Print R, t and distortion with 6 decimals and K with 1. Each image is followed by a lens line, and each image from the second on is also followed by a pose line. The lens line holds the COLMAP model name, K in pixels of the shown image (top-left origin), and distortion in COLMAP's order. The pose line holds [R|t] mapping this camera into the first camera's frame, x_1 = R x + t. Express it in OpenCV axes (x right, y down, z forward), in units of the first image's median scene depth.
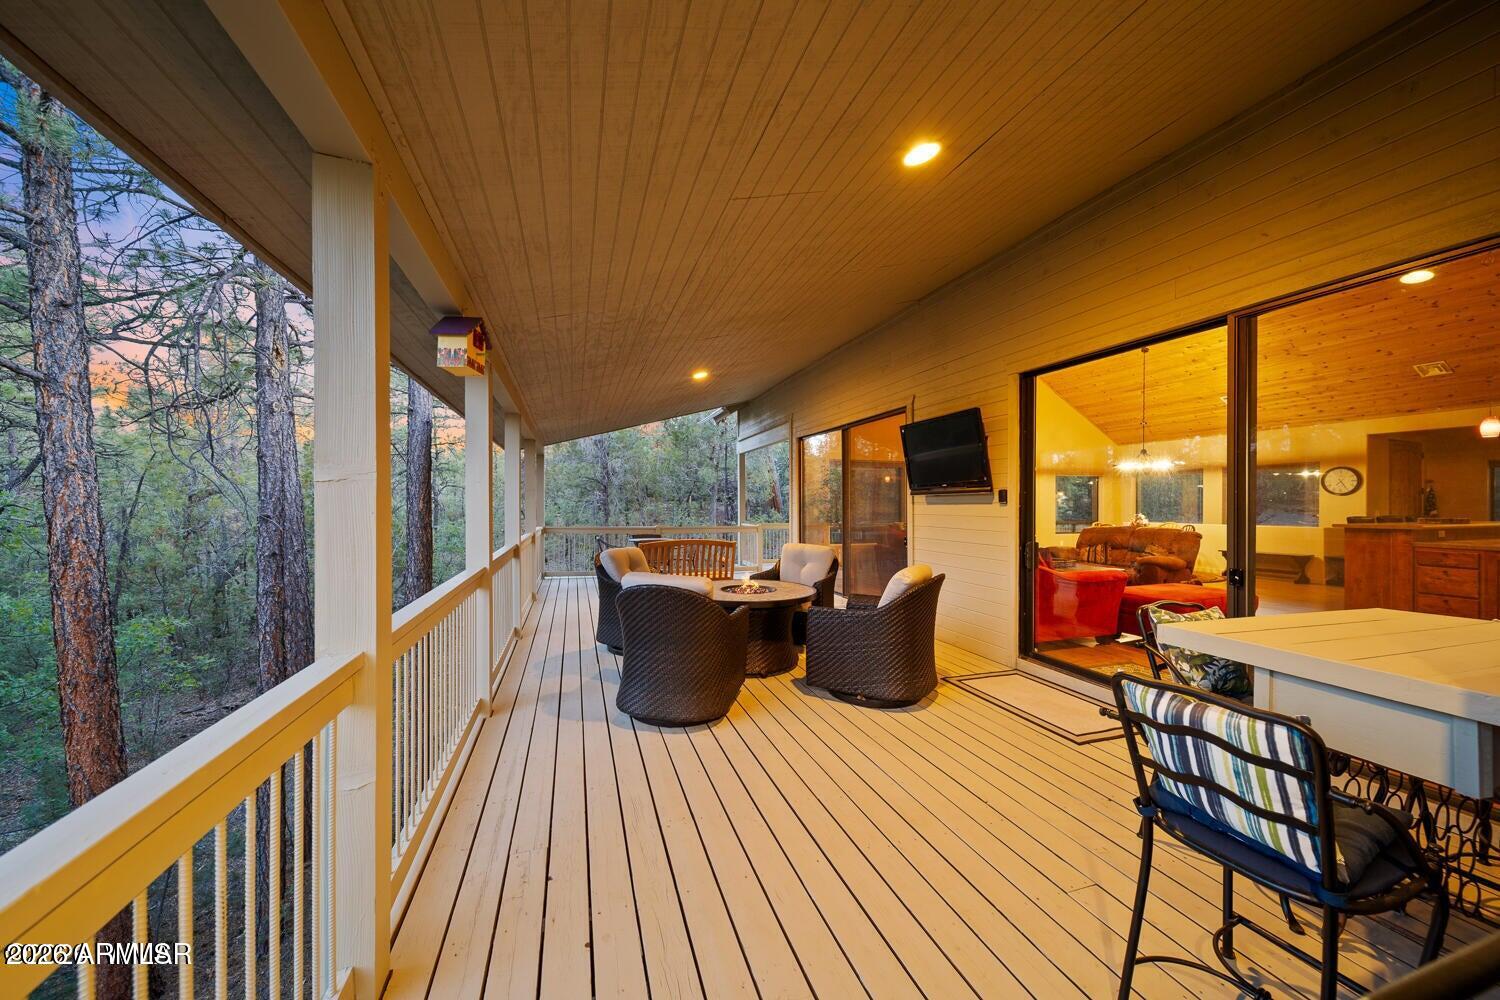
lens RADIAL K [[538.8, 0, 750.8], [0, 538.8, 499.9], [0, 0, 1]] dist [0.006643, -0.000972]
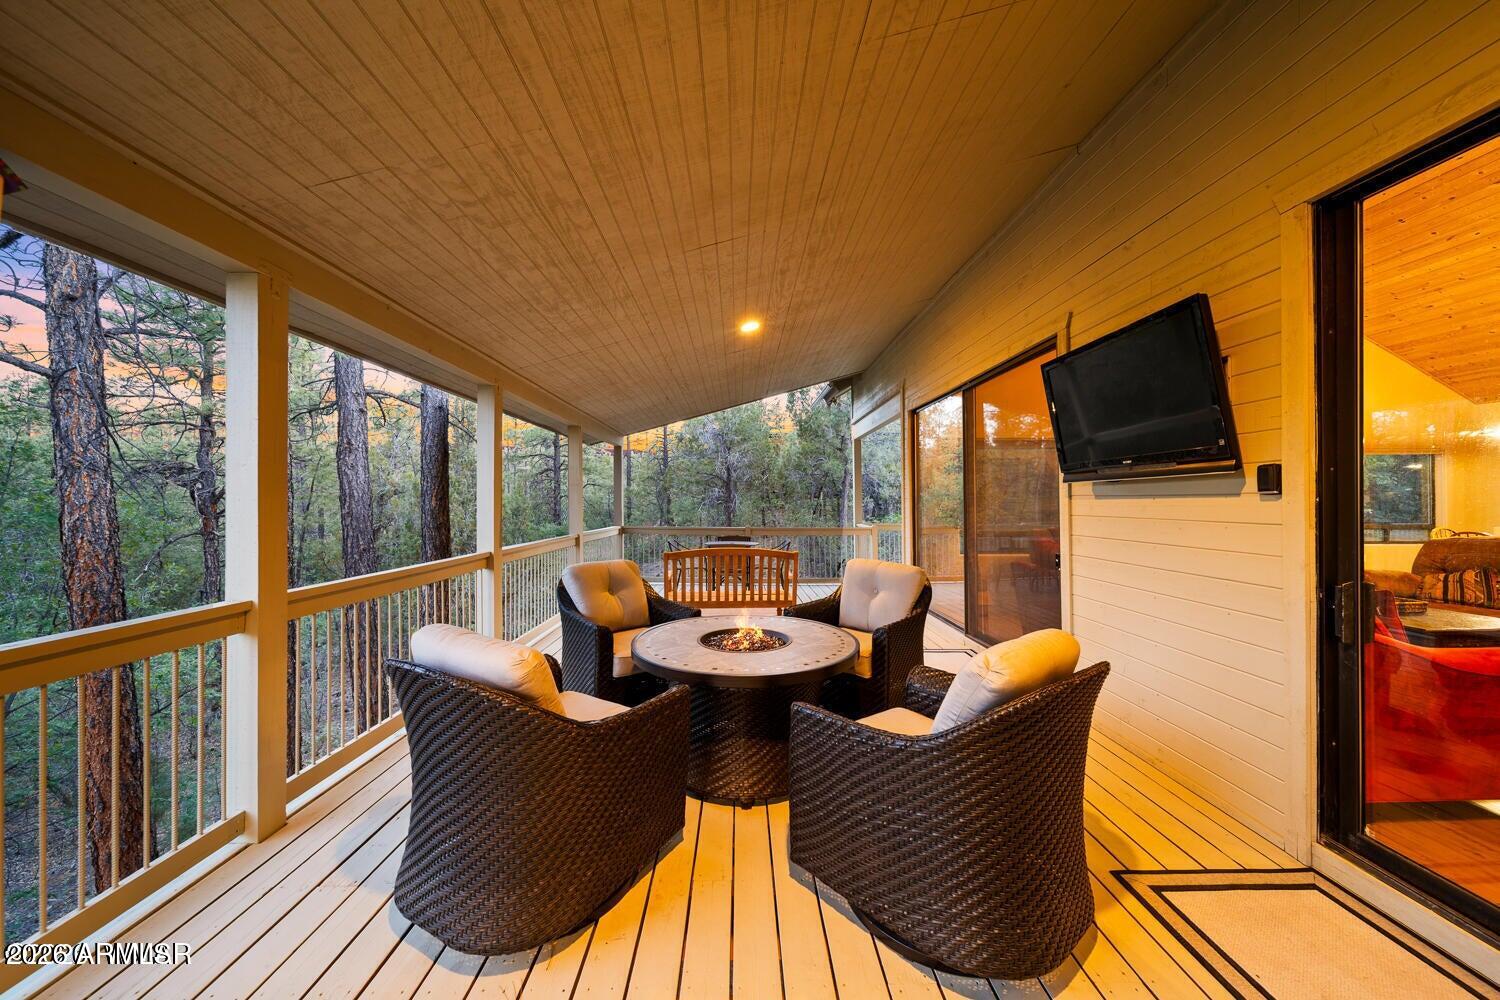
lens RADIAL K [[538.8, 0, 746.6], [0, 538.8, 496.0], [0, 0, 1]] dist [0.006643, -0.000972]
pose [[0.954169, -0.006897, -0.299188, 0.170138], [0.006274, 0.999976, -0.003043, 0.006064], [0.299201, 0.001026, 0.954189, 0.402402]]
